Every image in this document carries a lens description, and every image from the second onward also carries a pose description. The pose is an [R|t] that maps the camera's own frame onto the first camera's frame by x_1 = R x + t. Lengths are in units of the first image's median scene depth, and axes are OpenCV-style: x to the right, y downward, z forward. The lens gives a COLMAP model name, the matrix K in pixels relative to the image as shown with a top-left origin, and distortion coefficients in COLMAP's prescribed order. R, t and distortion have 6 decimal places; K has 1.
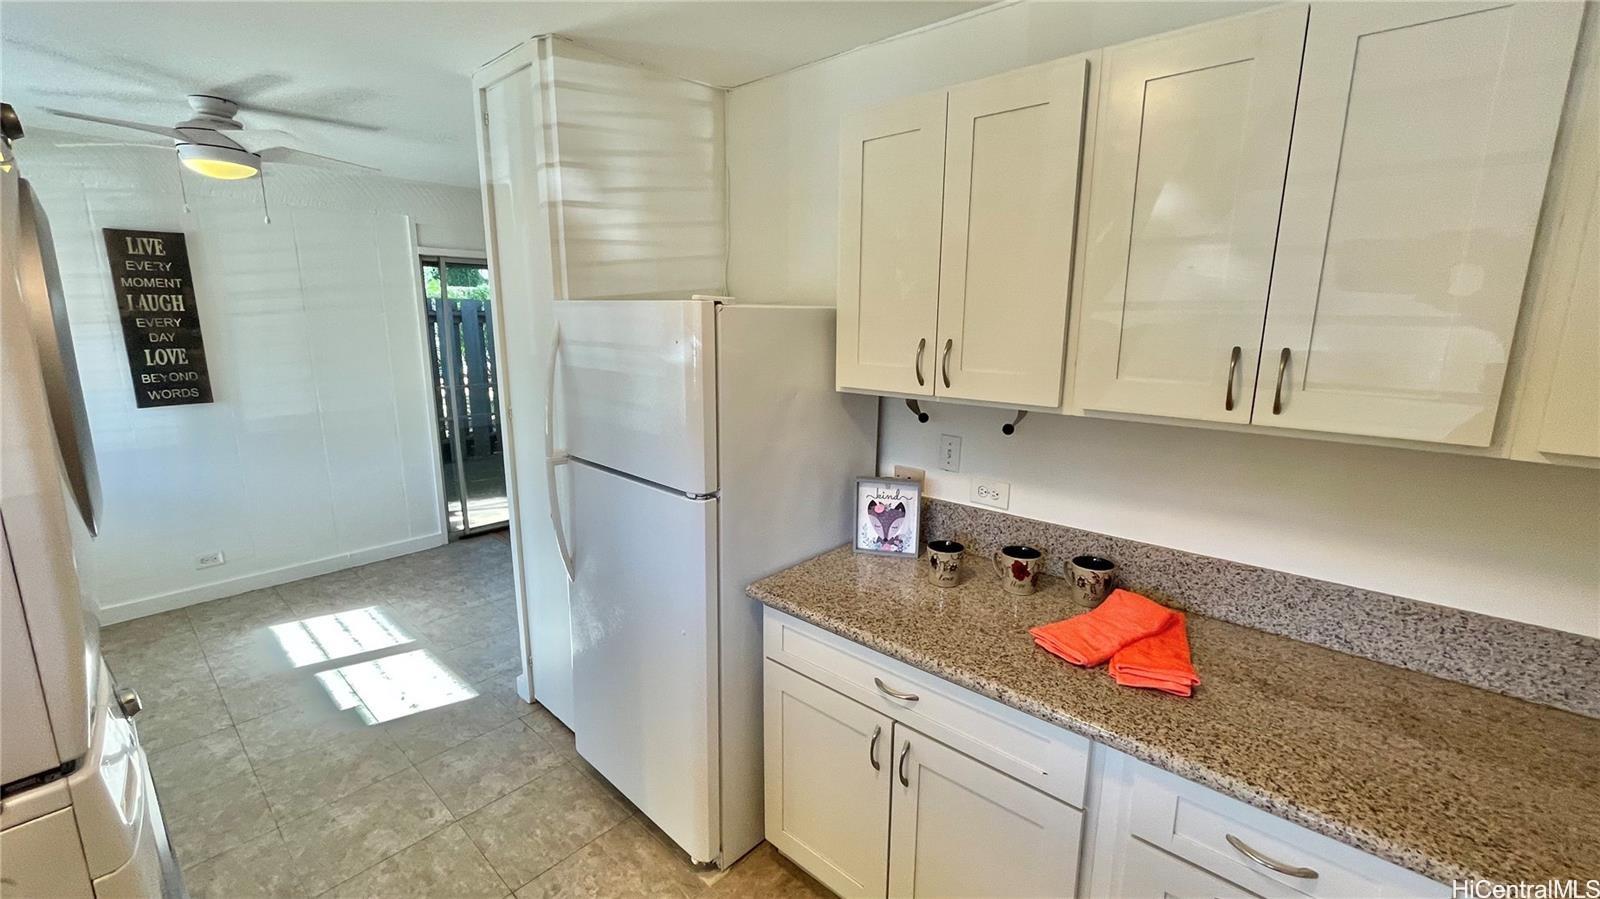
lens RADIAL K [[657.6, 0, 800.0], [0, 657.6, 449.5], [0, 0, 1]] dist [0.001324, -0.000547]
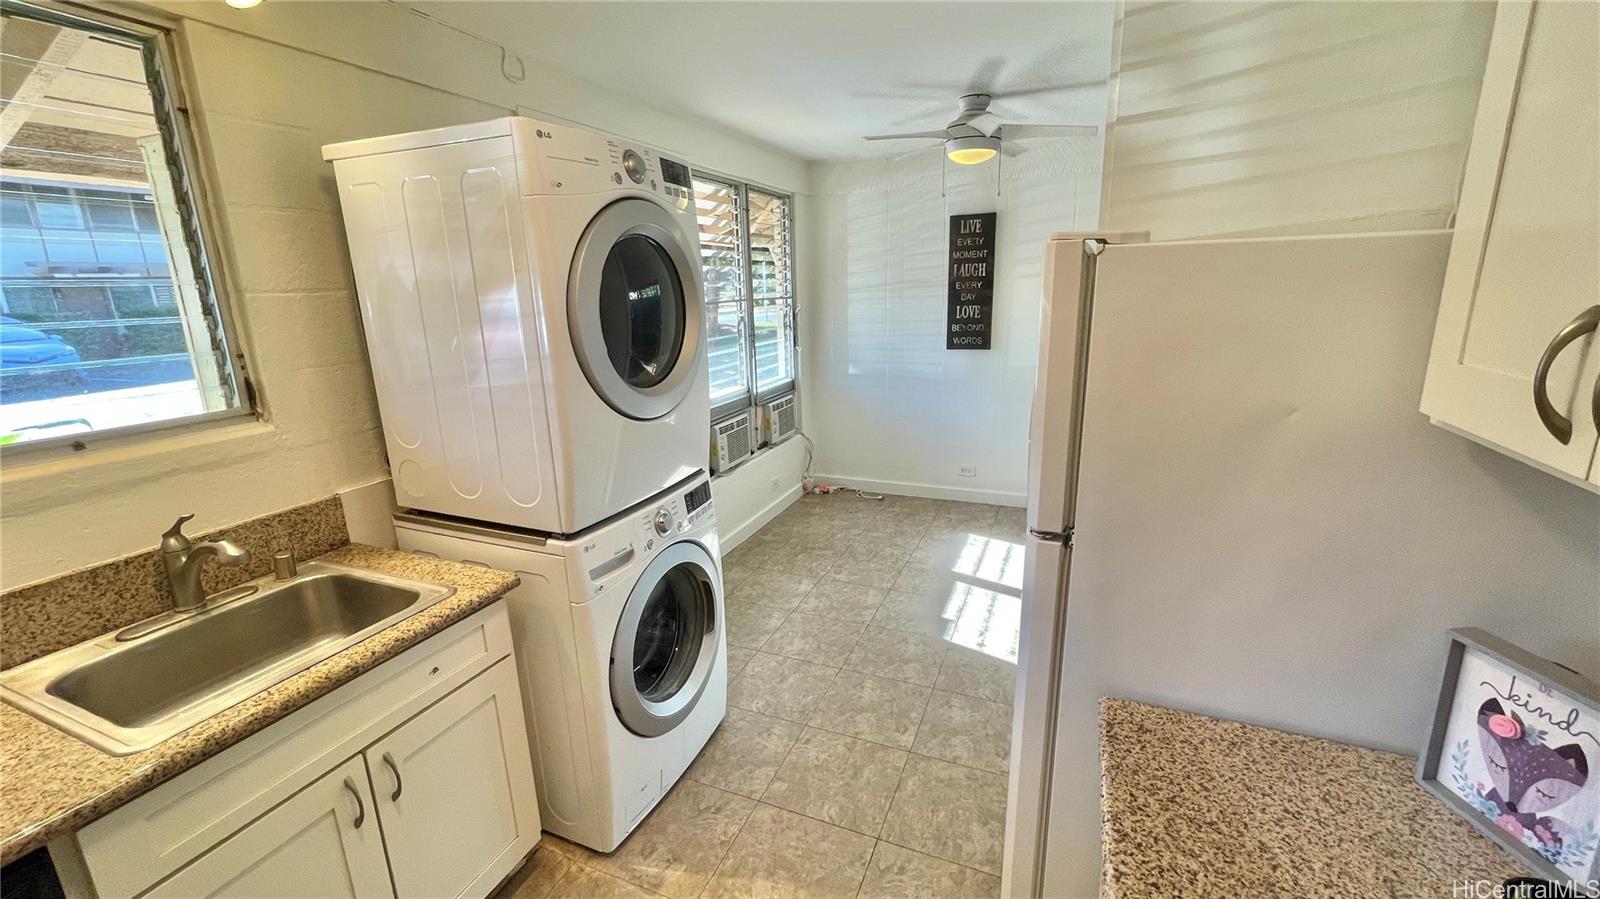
lens RADIAL K [[657.6, 0, 800.0], [0, 657.6, 449.5], [0, 0, 1]] dist [0.001324, -0.000547]
pose [[0.316697, 0.218038, -0.923126, 0.207393], [-0.162837, 0.971271, 0.173545, -0.049727], [0.934445, 0.095358, 0.343103, 0.279087]]
